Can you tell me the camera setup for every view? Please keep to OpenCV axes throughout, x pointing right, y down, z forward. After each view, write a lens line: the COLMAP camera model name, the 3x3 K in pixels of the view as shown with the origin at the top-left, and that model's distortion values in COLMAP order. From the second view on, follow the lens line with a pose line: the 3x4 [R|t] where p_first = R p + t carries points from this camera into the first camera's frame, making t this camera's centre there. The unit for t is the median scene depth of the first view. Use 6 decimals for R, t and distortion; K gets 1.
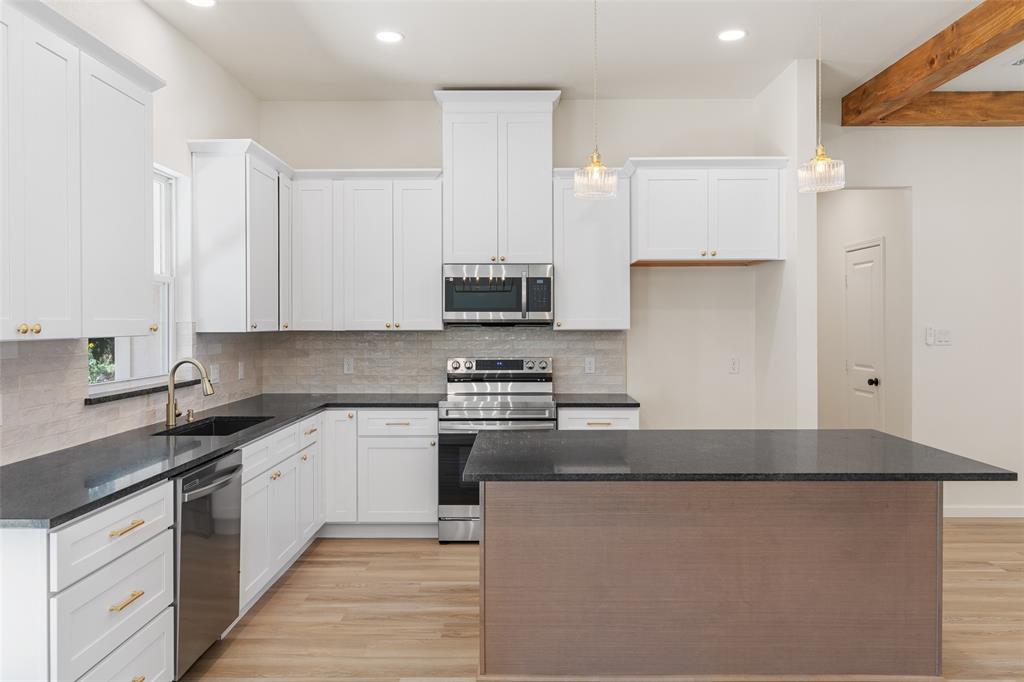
lens RADIAL K [[758.1, 0, 509.7], [0, 758.1, 332.0], [0, 0, 1]] dist [0.012848, -0.001695]
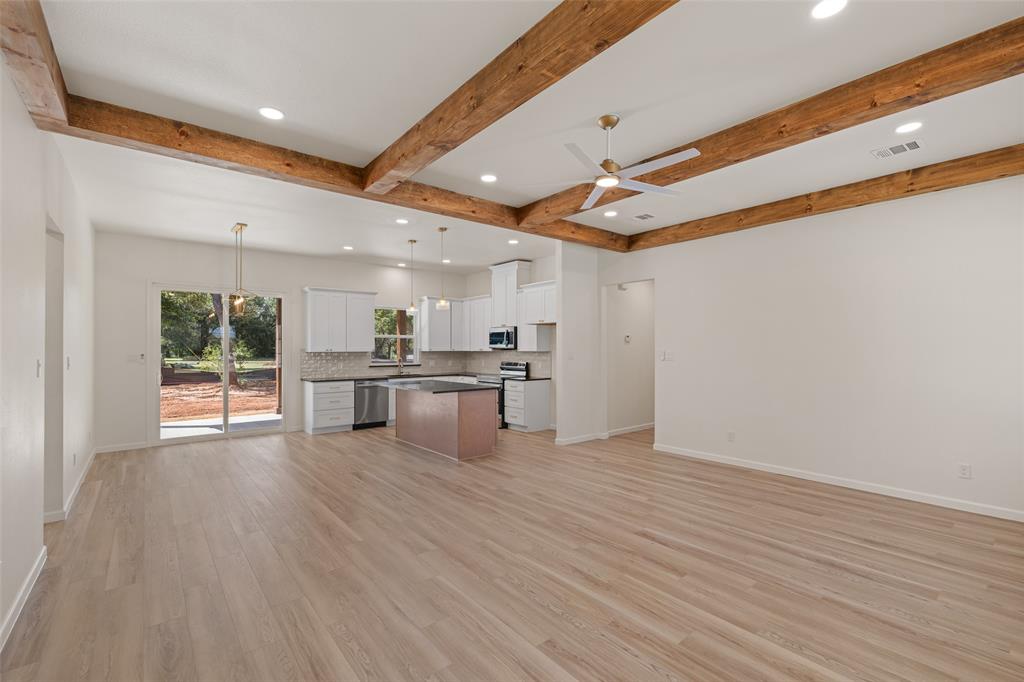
lens RADIAL K [[451.5, 0, 517.5], [0, 451.5, 347.2], [0, 0, 1]] dist [-0.004217, 0.000417]
pose [[0.650078, -0.005210, -0.759850, 1.241850], [-0.013343, 0.999744, -0.018271, 0.011931], [0.759750, 0.022016, 0.649842, -0.010595]]
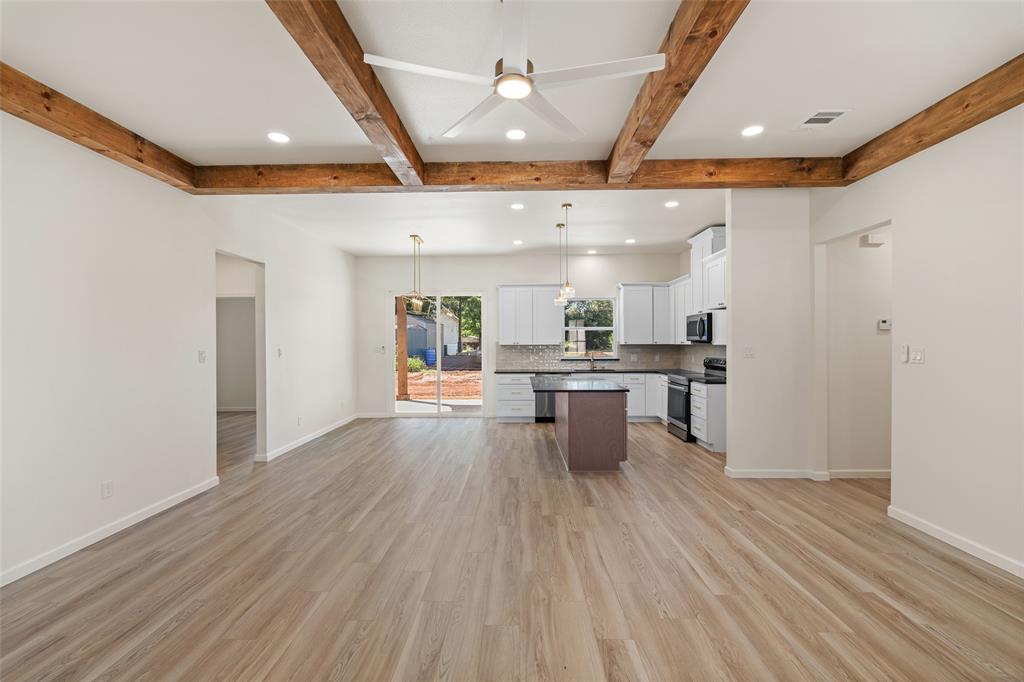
lens RADIAL K [[451.5, 0, 510.1], [0, 451.5, 340.4], [0, 0, 1]] dist [-0.004217, 0.000417]
pose [[-0.006175, -0.006694, -0.999959, 1.259247], [-0.017762, 0.999821, -0.006583, 0.003289], [0.999823, 0.017721, -0.006293, 0.472034]]
